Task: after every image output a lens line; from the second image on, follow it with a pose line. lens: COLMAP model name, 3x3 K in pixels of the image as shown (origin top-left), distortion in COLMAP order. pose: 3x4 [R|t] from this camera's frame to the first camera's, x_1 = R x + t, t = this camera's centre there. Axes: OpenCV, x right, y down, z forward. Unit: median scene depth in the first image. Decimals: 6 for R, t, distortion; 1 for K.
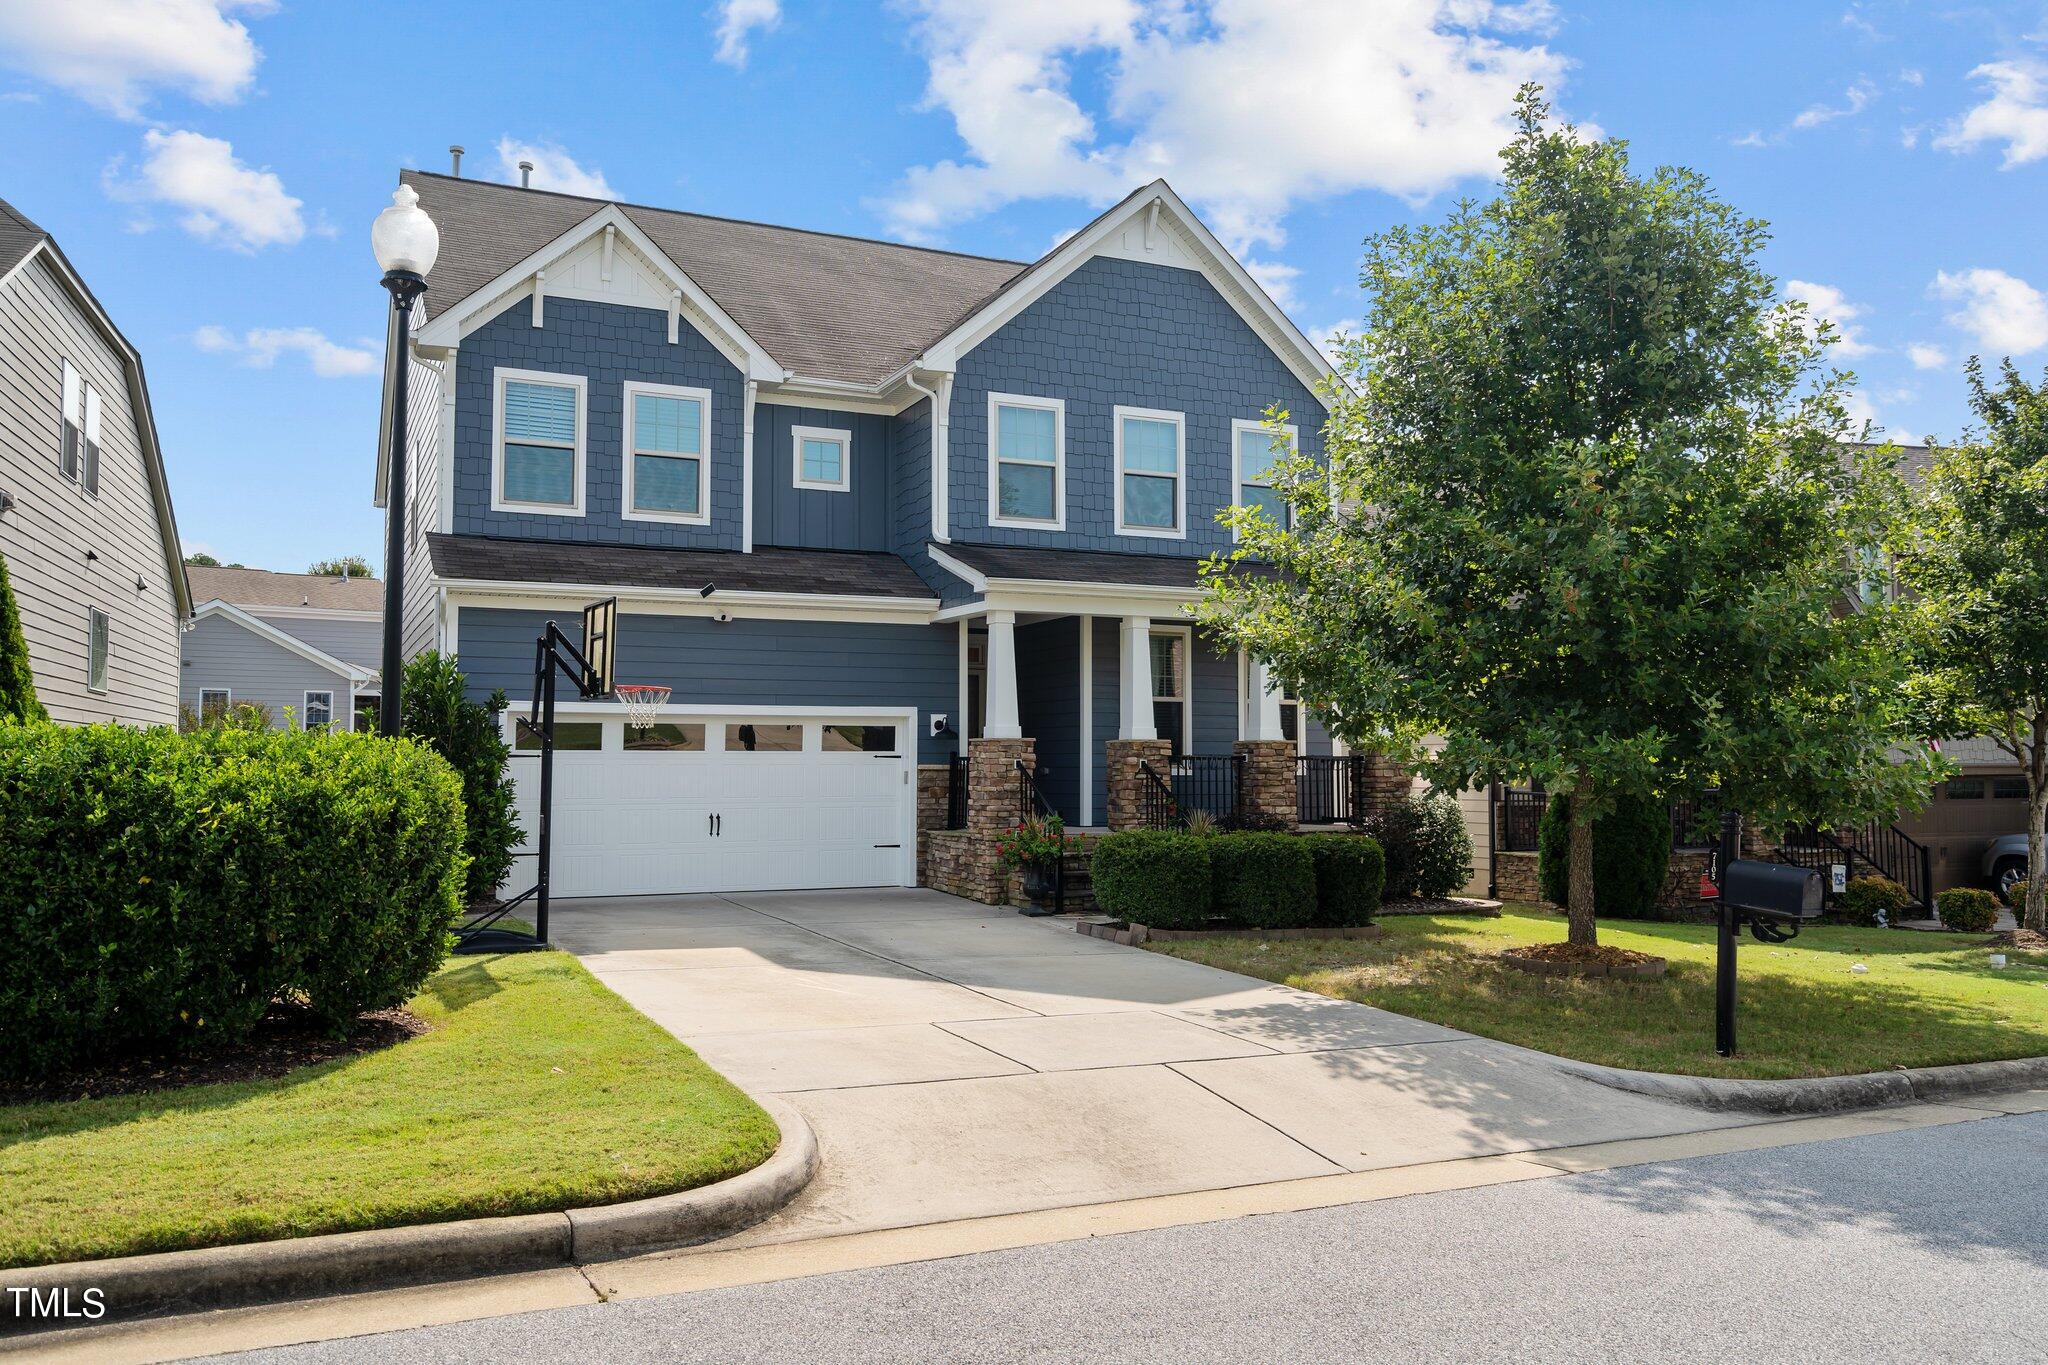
lens RADIAL K [[1606.0, 0, 1023.3], [0, 1606.0, 682.7], [0, 0, 1]] dist [0.009166, 0.004983]
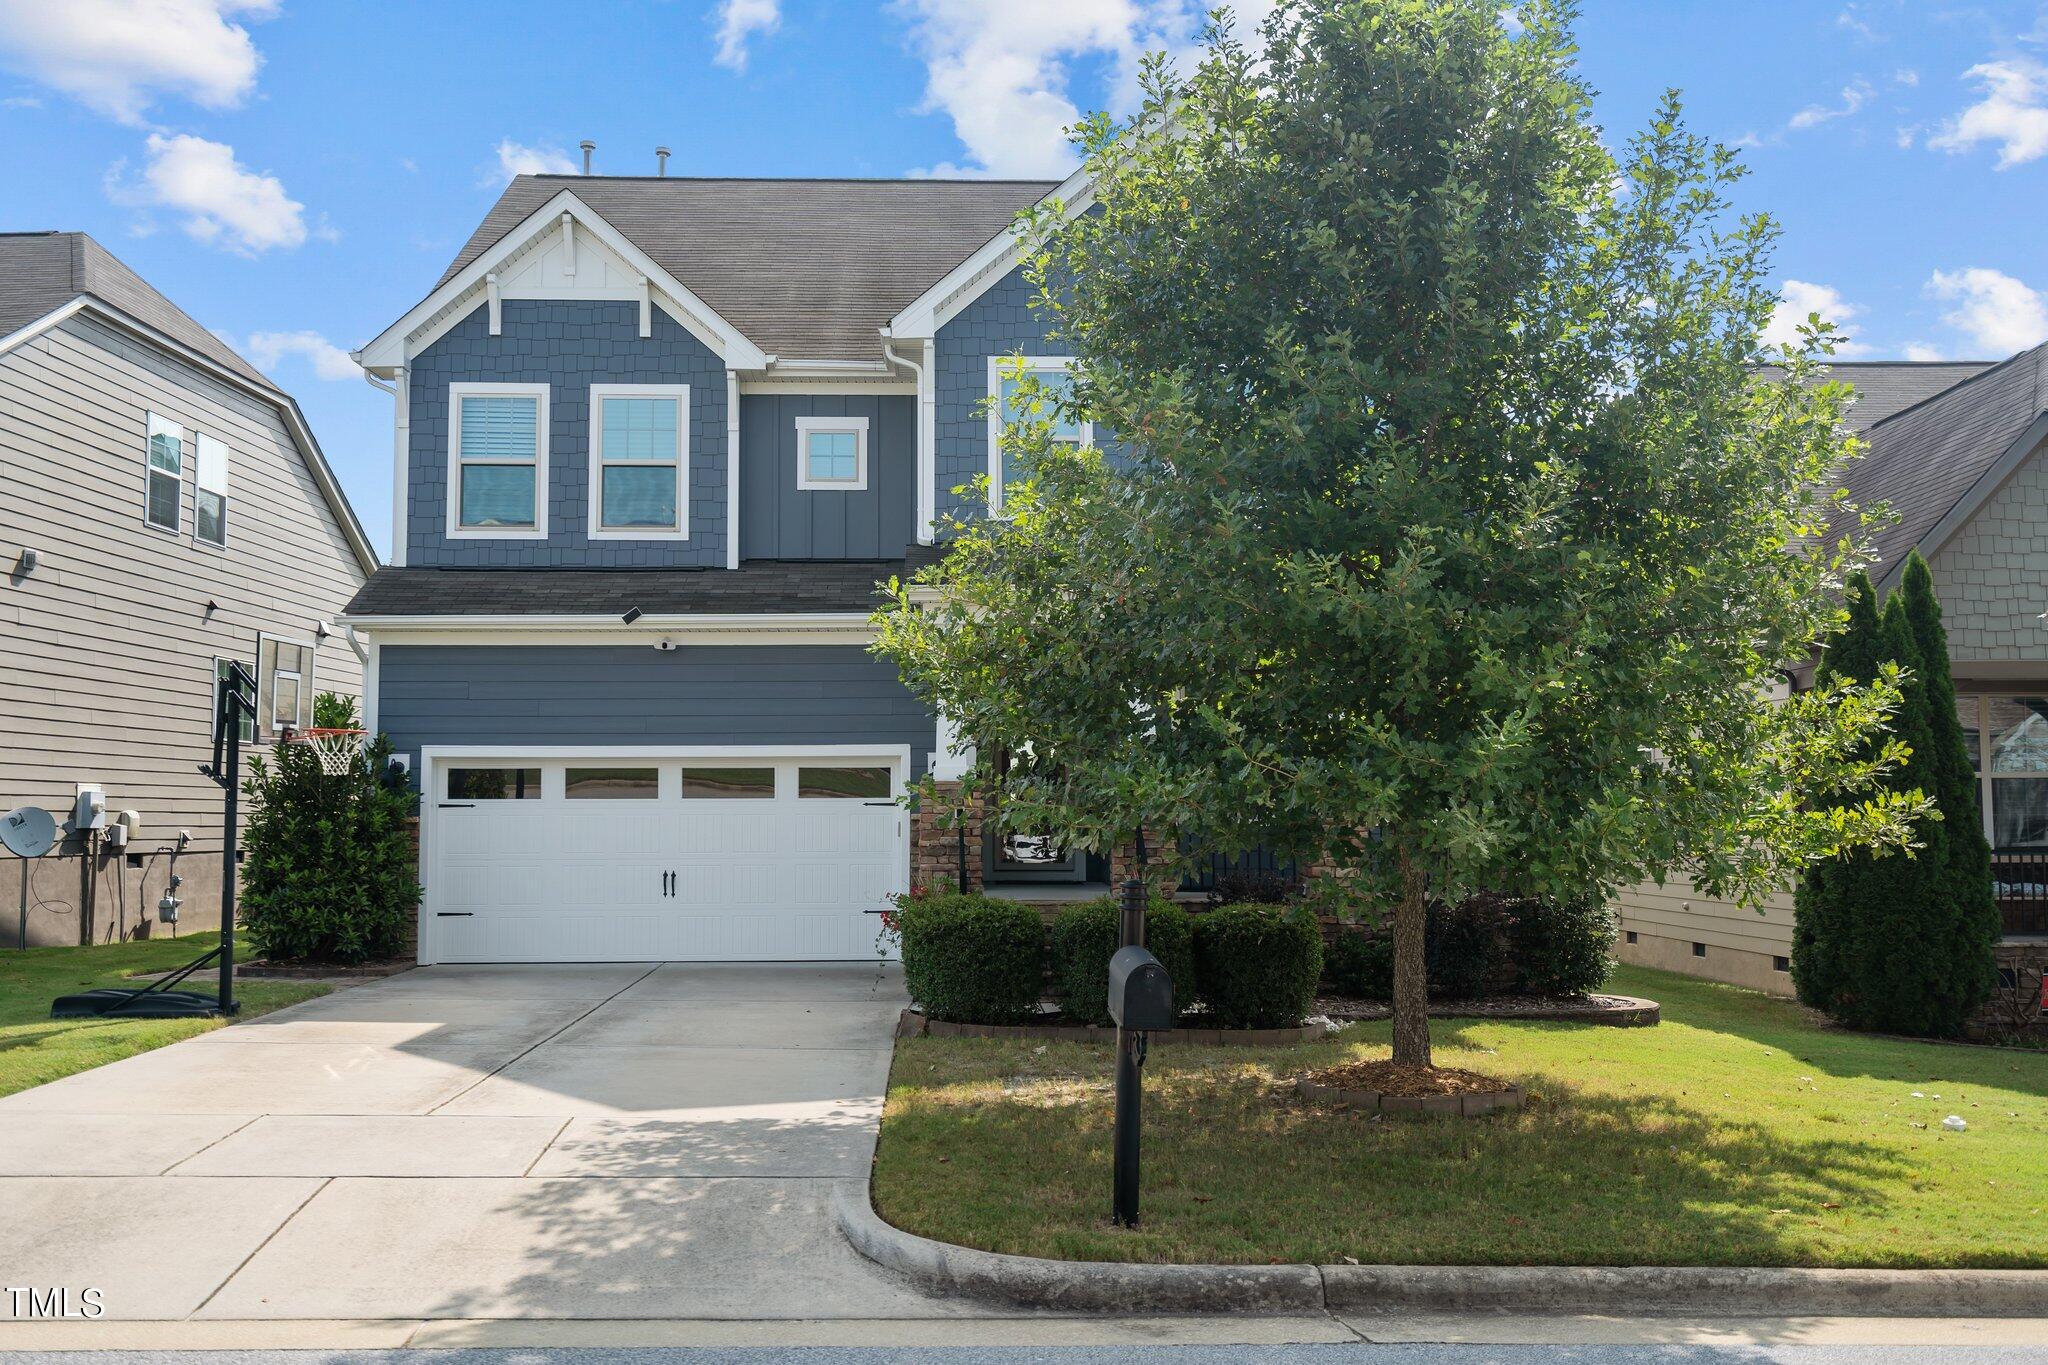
lens RADIAL K [[1953.8, 0, 1025.5], [0, 1953.8, 687.7], [0, 0, 1]] dist [-0.000865, 0.000000]
pose [[0.919866, -0.027918, -0.391237, 0.392565], [0.024187, 0.999603, -0.014463, 0.002268], [0.391485, 0.003841, 0.920176, 0.096212]]
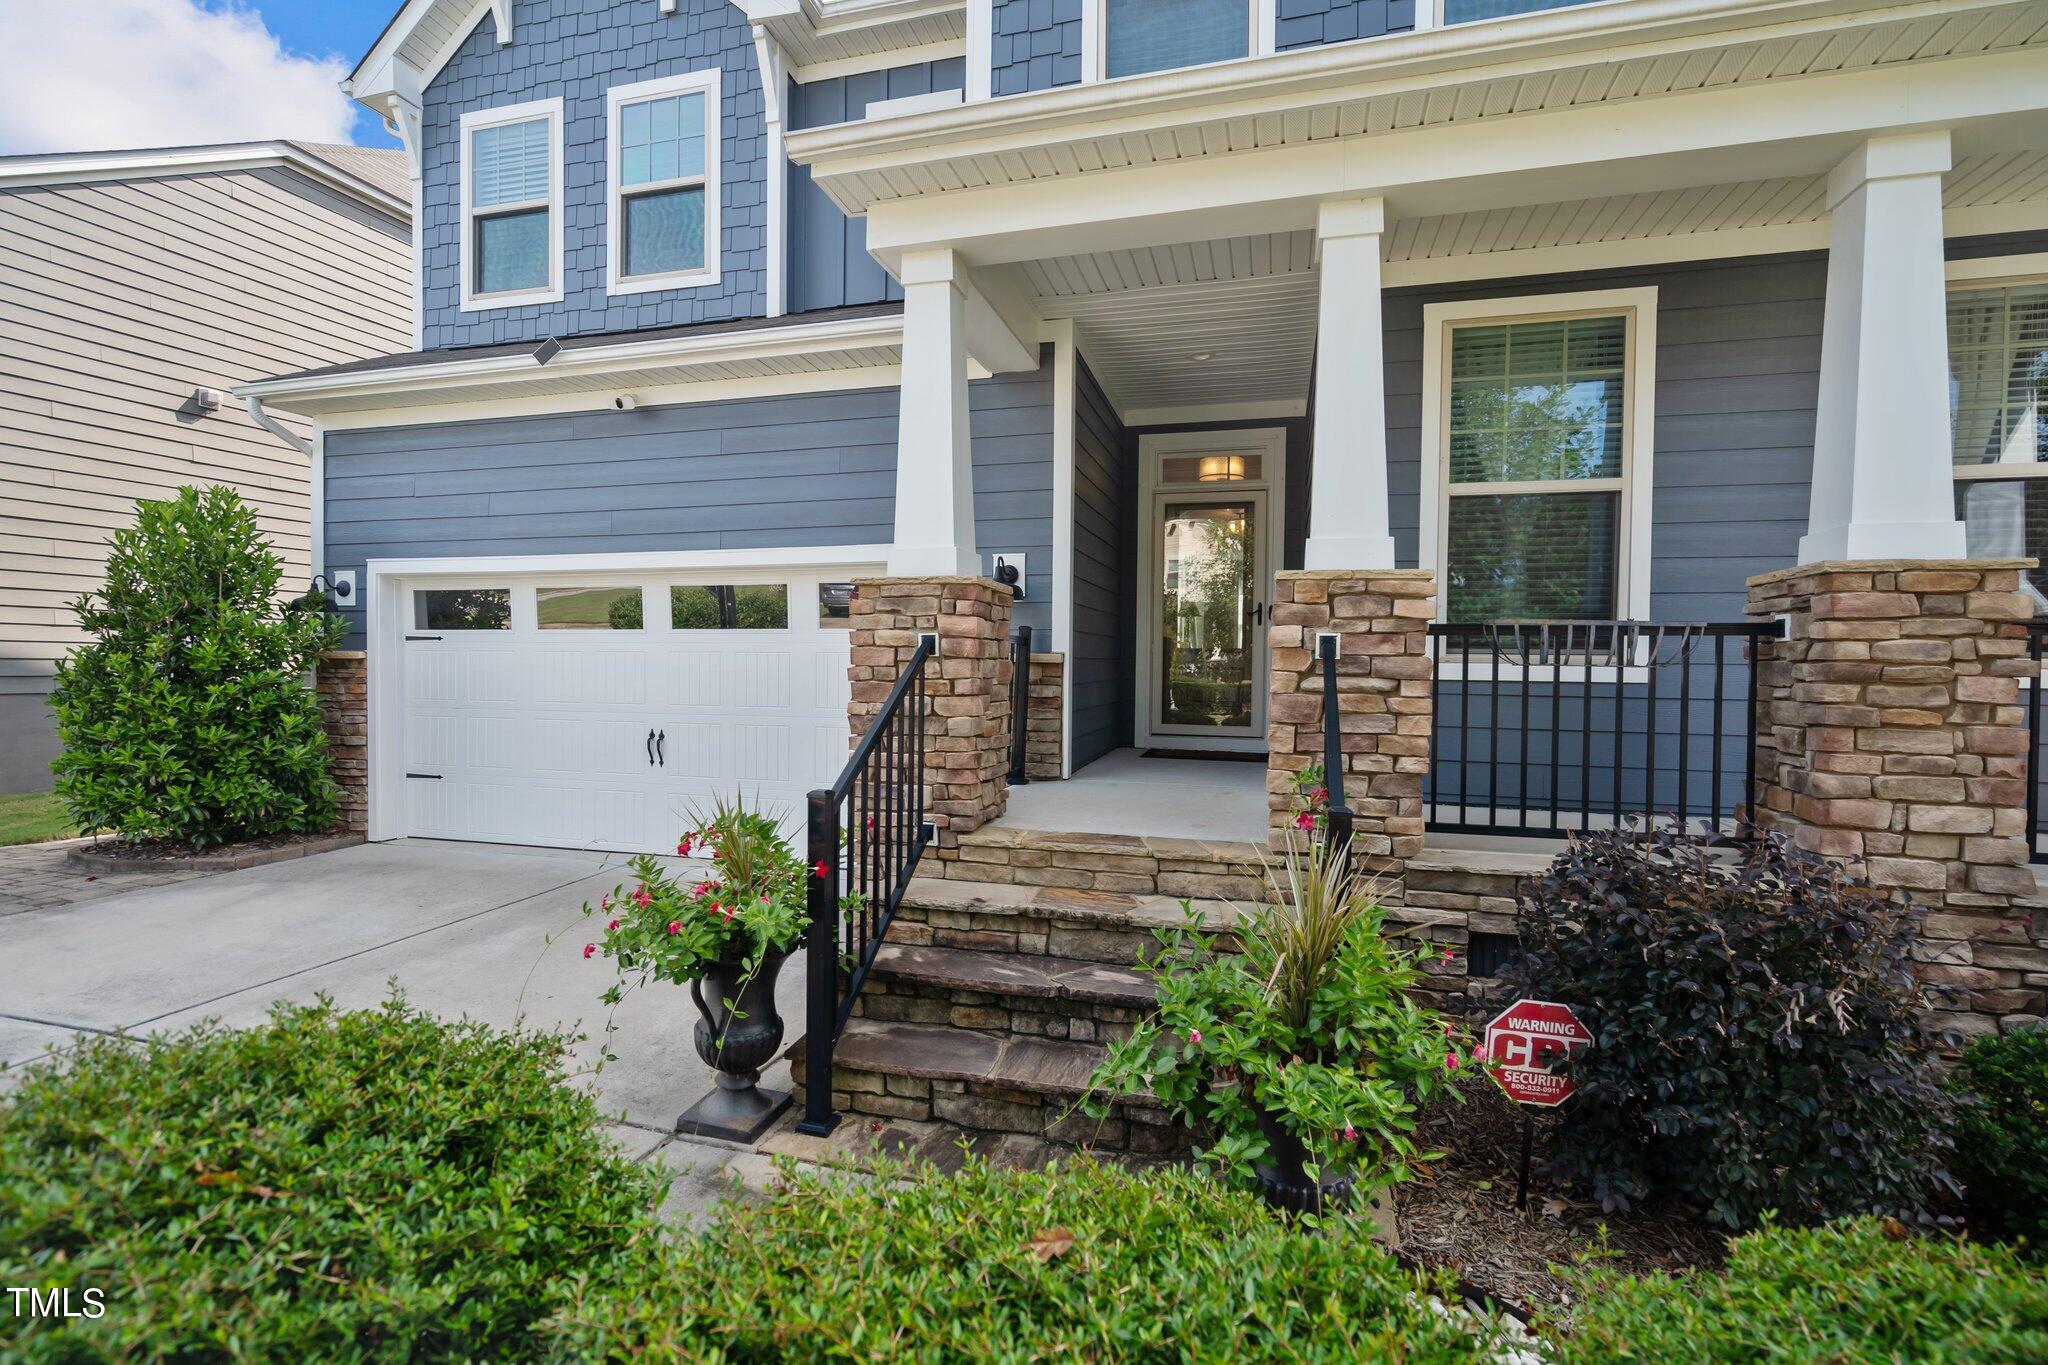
lens RADIAL K [[936.6, 0, 1017.9], [0, 936.6, 694.8], [0, 0, 1]] dist [-0.004717, 0.002470]
pose [[0.748682, 0.028086, -0.662334, 0.151138], [0.026109, 0.997078, 0.071793, 0.044295], [0.662415, -0.071043, 0.745761, 0.799169]]
